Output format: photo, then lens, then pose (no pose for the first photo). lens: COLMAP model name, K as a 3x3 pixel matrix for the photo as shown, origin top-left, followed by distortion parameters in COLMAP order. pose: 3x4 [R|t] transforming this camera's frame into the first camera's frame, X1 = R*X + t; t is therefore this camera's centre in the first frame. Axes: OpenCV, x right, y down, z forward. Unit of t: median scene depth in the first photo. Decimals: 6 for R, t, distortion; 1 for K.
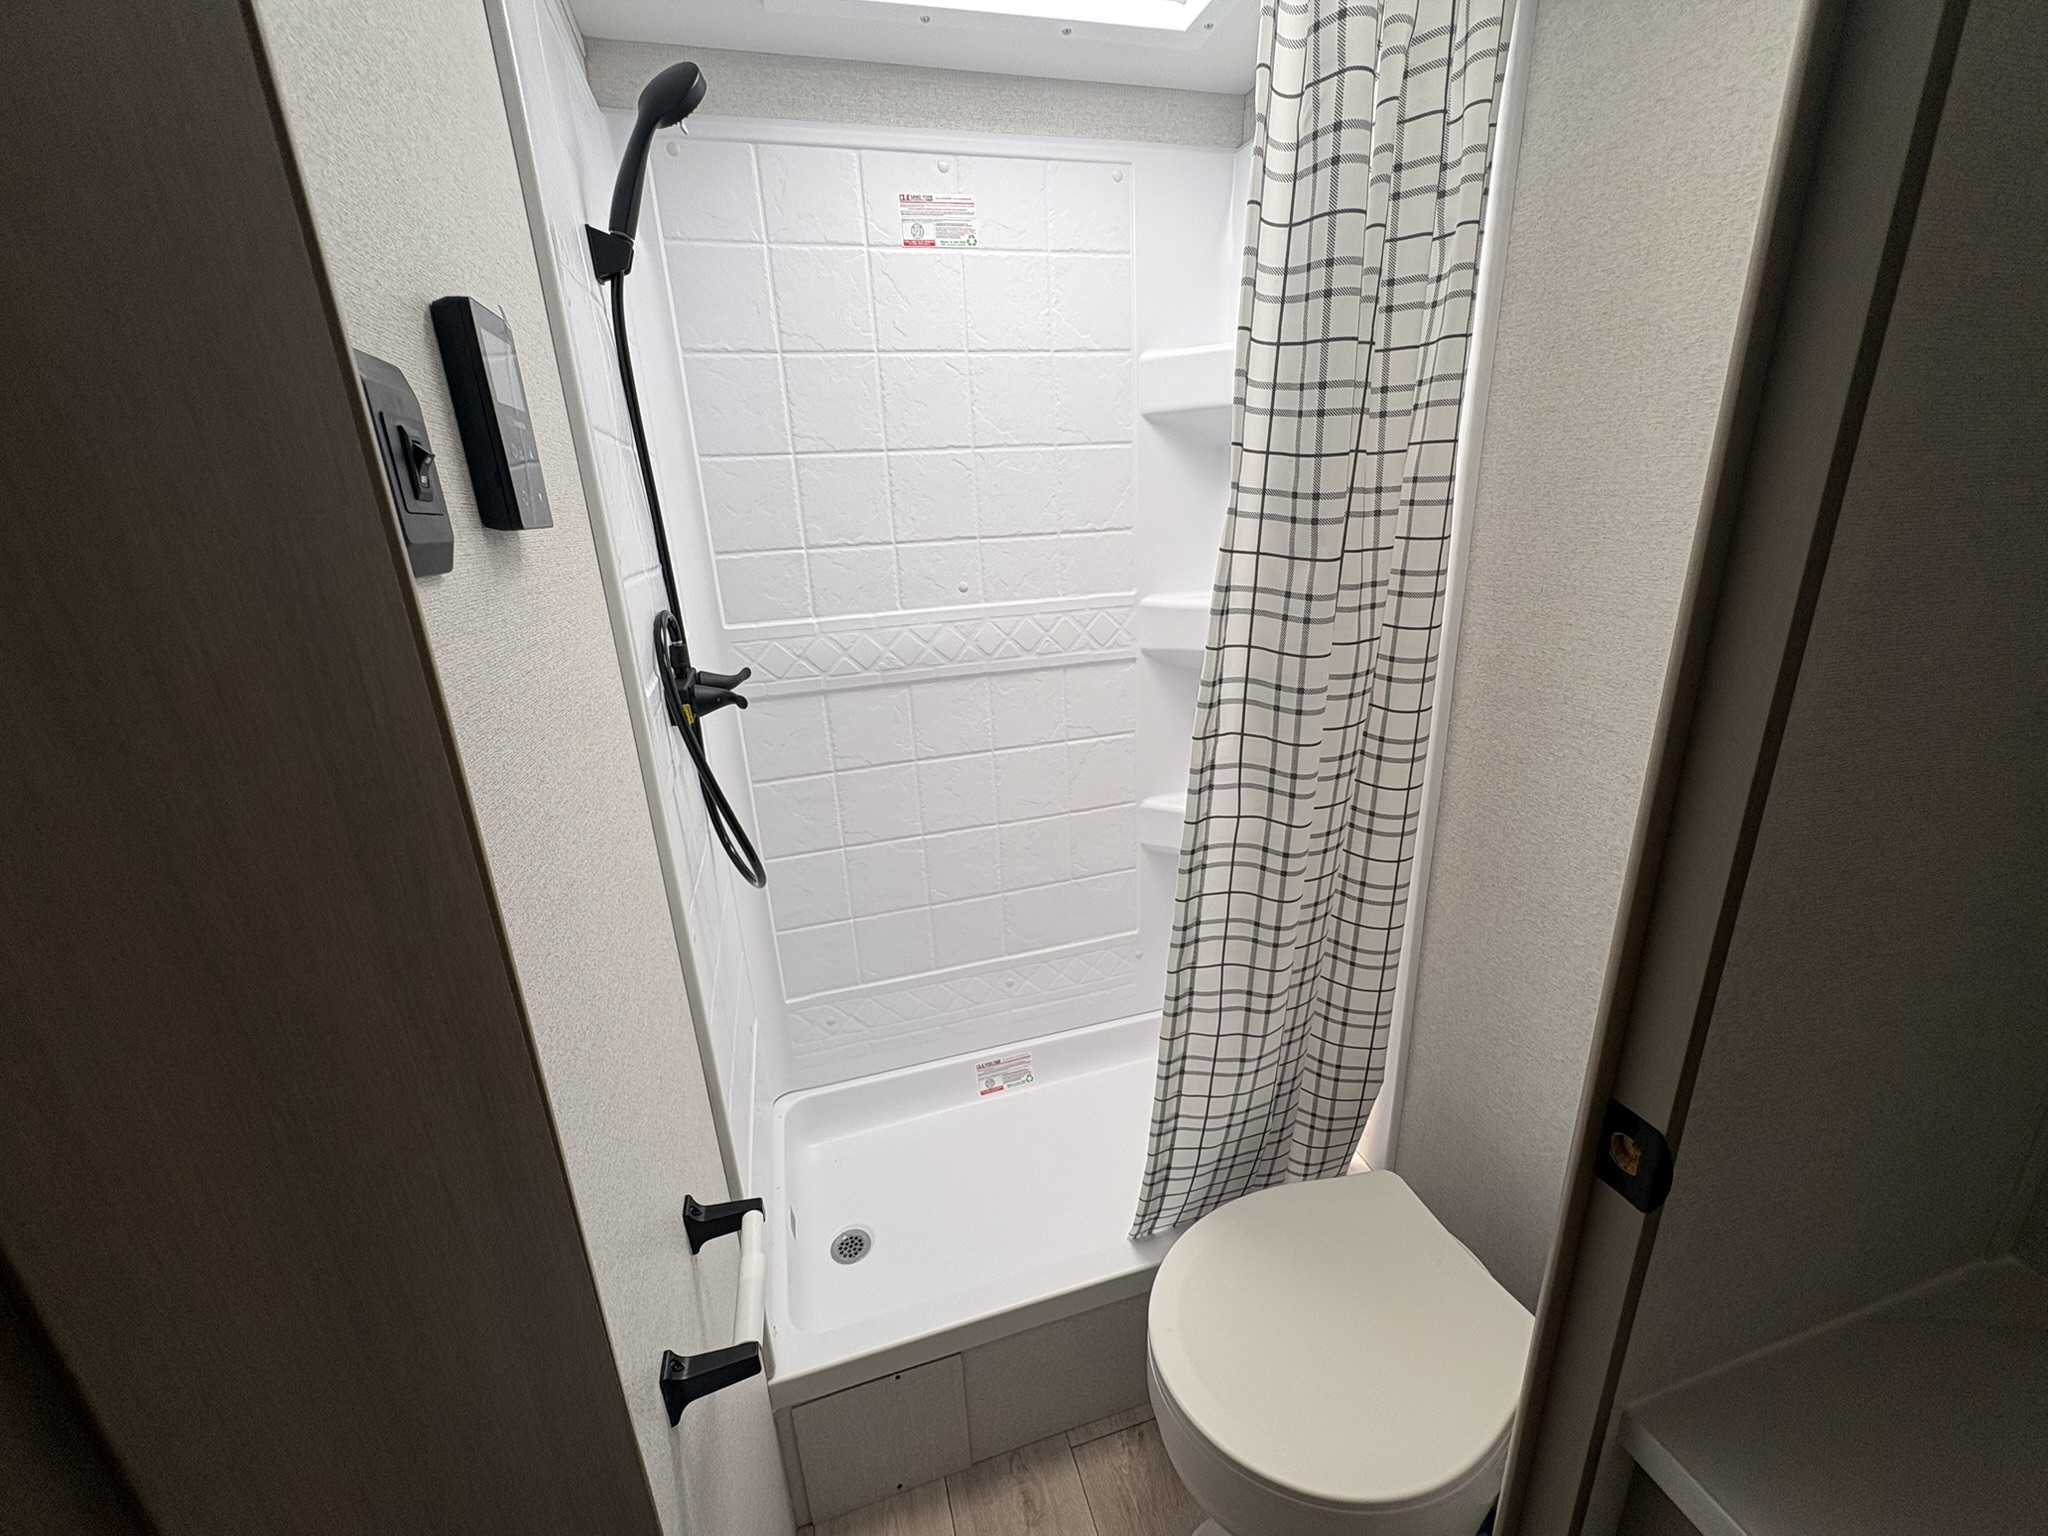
lens RADIAL K [[817.9, 0, 1023.9], [0, 817.9, 767.3], [0, 0, 1]] dist [0.000751, 0.000163]
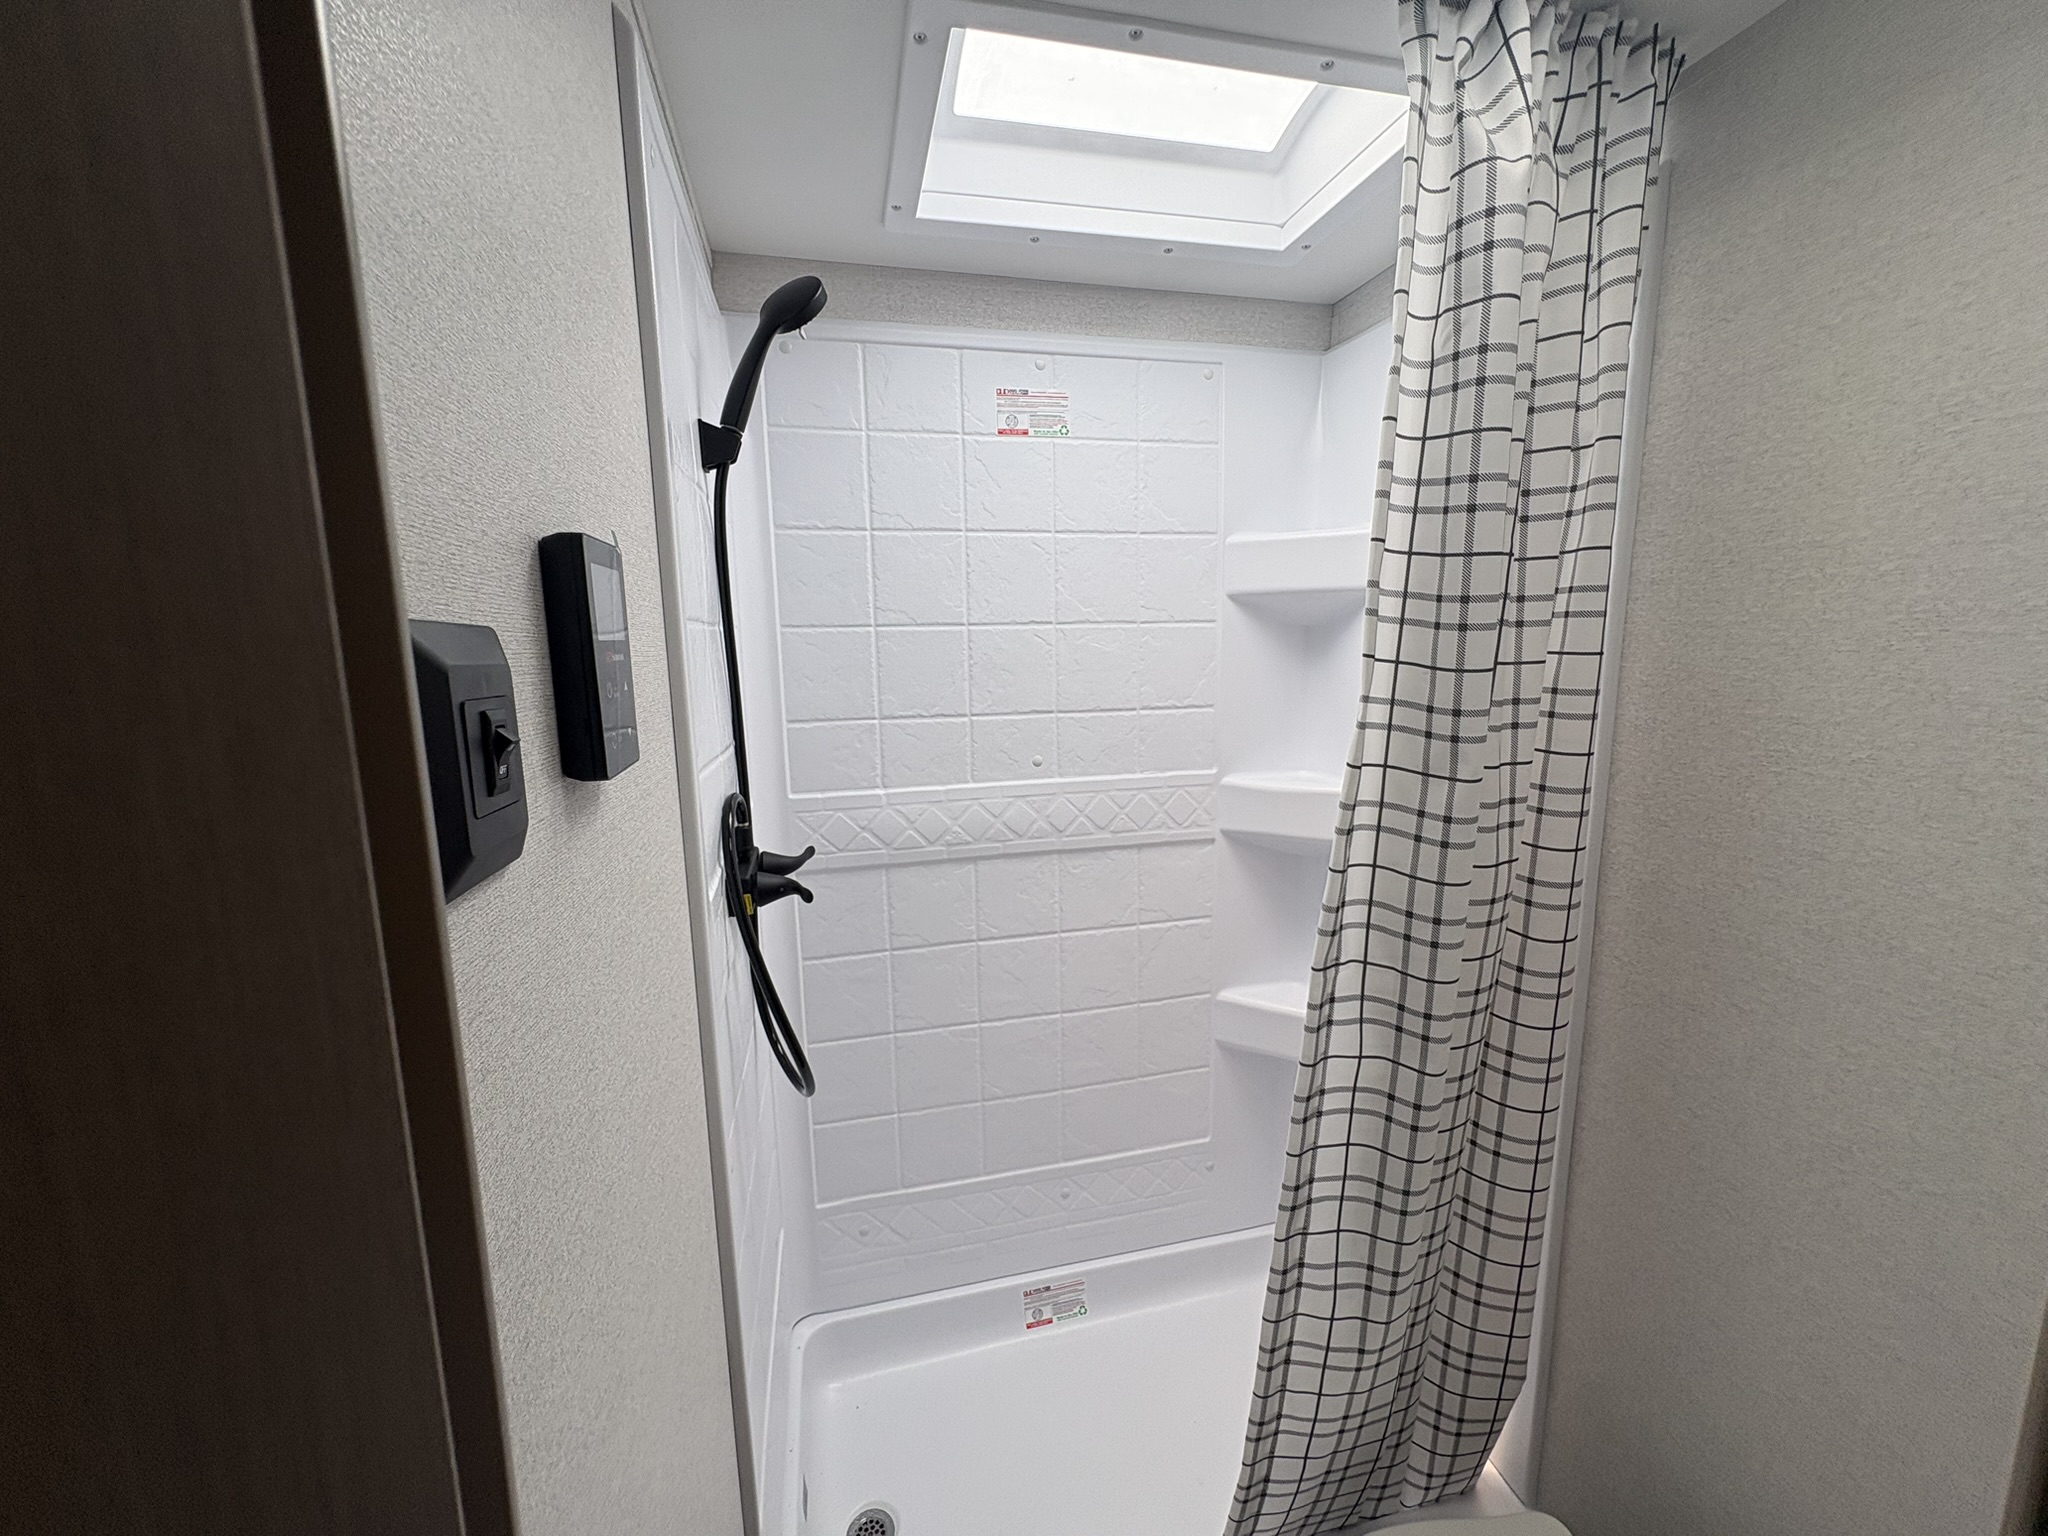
lens RADIAL K [[817.9, 0, 1023.9], [0, 817.9, 767.3], [0, 0, 1]] dist [0.000751, 0.000163]
pose [[0.998207, 0.038190, -0.046093, -0.063244], [-0.044934, 0.986816, -0.155482, -0.088605], [0.039547, 0.157274, 0.986763, 0.077188]]
